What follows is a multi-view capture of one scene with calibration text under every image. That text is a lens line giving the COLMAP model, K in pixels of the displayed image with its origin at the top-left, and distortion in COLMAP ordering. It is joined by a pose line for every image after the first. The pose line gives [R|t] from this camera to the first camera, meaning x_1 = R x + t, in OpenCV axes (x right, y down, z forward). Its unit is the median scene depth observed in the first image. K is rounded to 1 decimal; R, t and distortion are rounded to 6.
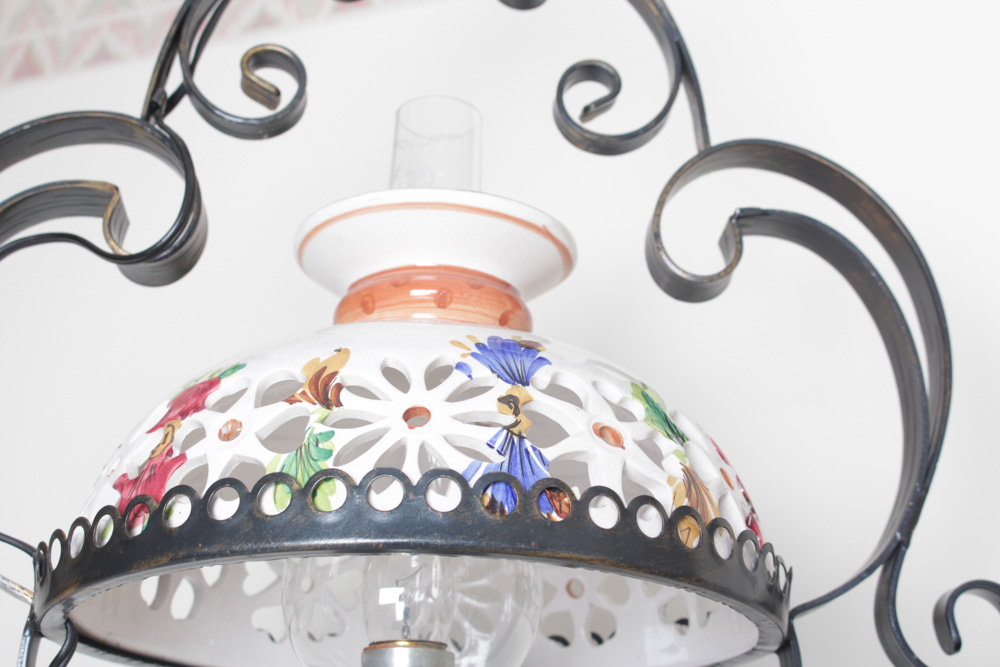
lens RADIAL K [[1604.7, 0, 500.0], [0, 1604.7, 333.5], [0, 0, 1]] dist [-0.033880, -0.035878]
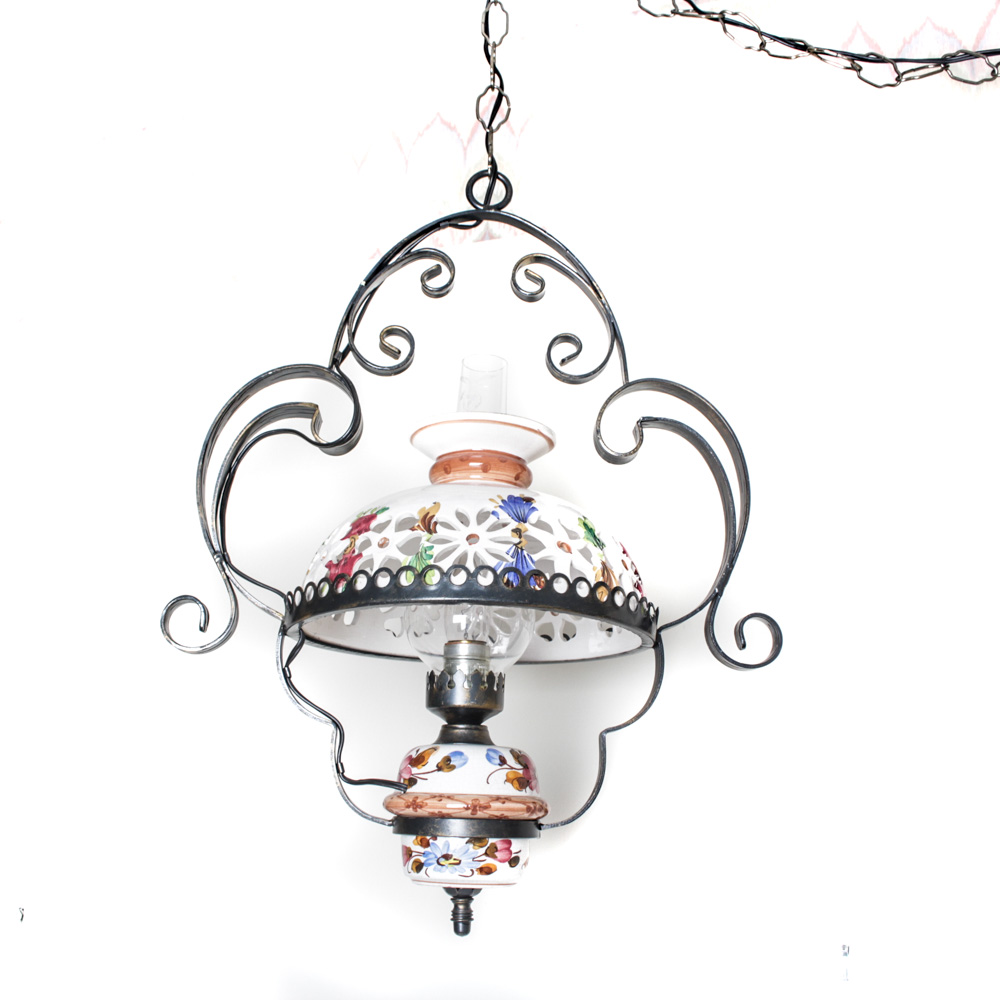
lens RADIAL K [[1257.7, 0, 500.0], [0, 1257.7, 500.0], [0, 0, 1]] dist [-0.145102, 0.035799]
pose [[0.999624, 0.010646, -0.025288, 0.023002], [-0.008035, 0.994832, 0.101215, -0.152280], [0.026235, -0.100974, 0.994543, -0.582178]]
